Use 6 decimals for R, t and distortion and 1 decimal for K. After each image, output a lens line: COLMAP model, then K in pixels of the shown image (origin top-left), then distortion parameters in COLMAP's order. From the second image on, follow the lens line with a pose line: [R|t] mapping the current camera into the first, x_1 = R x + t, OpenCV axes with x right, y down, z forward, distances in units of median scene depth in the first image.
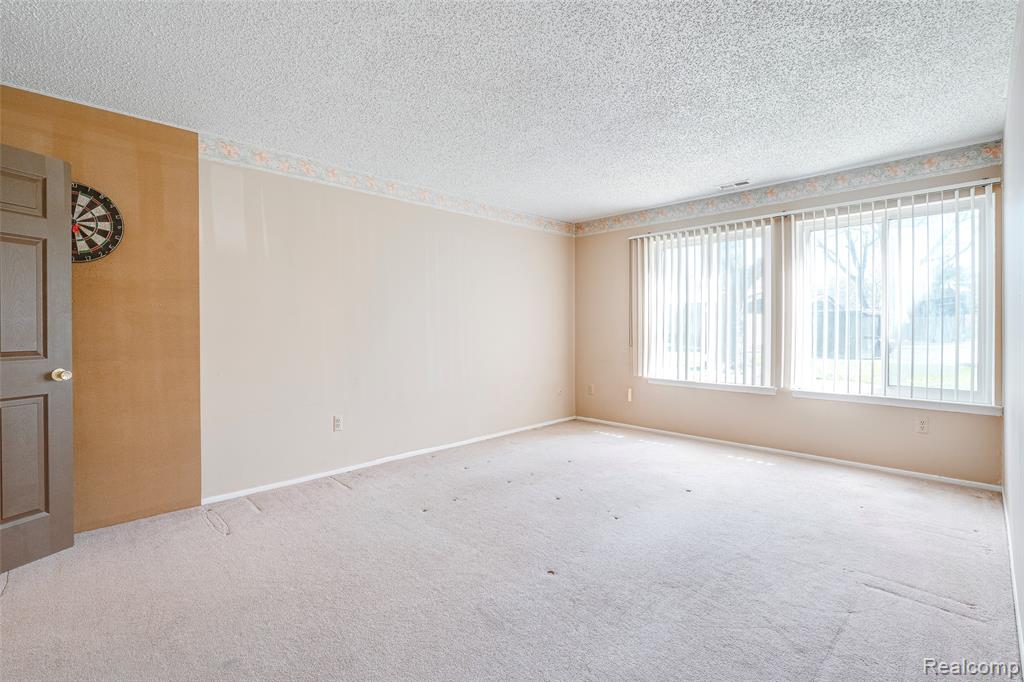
lens RADIAL K [[464.8, 0, 512.0], [0, 464.8, 341.0], [0, 0, 1]] dist [-0.002369, 0.001729]
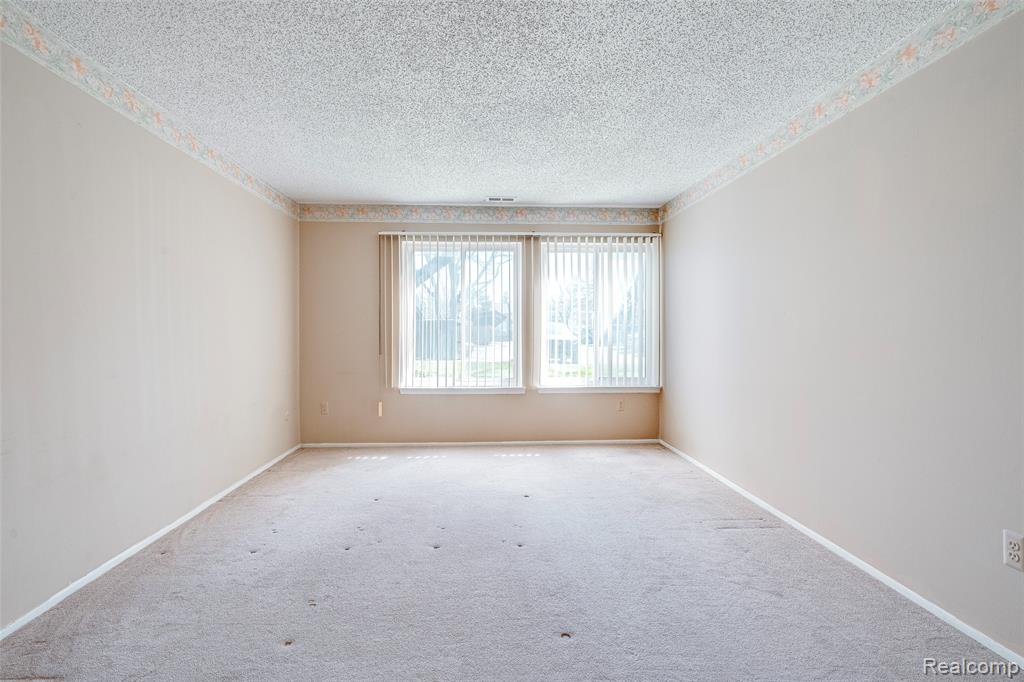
lens RADIAL K [[464.8, 0, 512.0], [0, 464.8, 341.0], [0, 0, 1]] dist [-0.002369, 0.001729]
pose [[0.674142, -0.010179, 0.738532, -0.287131], [0.022383, 0.999727, -0.006653, -0.003556], [-0.738263, 0.021016, 0.674186, 0.261983]]
